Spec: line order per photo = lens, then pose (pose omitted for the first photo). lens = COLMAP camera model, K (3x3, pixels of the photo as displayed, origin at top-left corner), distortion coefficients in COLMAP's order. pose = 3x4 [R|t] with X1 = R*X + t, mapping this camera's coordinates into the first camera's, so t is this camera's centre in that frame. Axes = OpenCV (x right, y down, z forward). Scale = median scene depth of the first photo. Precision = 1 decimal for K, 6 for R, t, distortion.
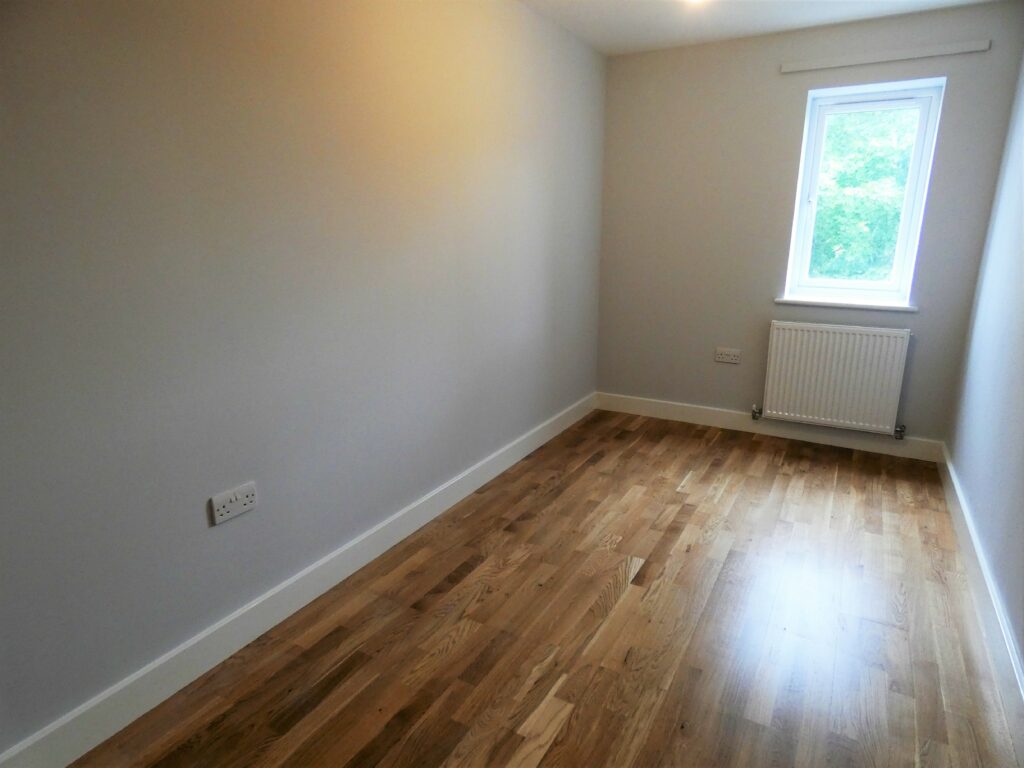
lens RADIAL K [[624.1, 0, 512.7], [0, 624.1, 390.5], [0, 0, 1]] dist [0.006579, 0.000255]
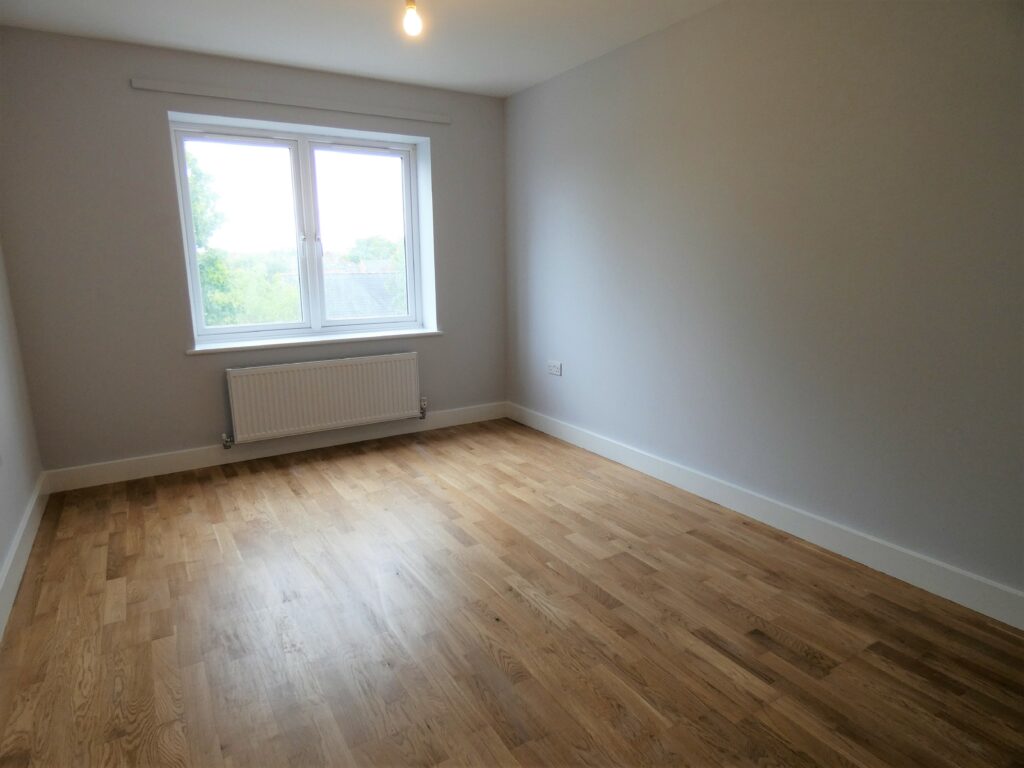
lens RADIAL K [[624.1, 0, 512.7], [0, 624.1, 390.5], [0, 0, 1]] dist [0.006579, 0.000255]
pose [[0.462554, -0.198877, 0.863998, -0.226030], [0.229399, 0.968177, 0.100045, -0.036798], [-0.856399, 0.151924, 0.493456, 0.134376]]
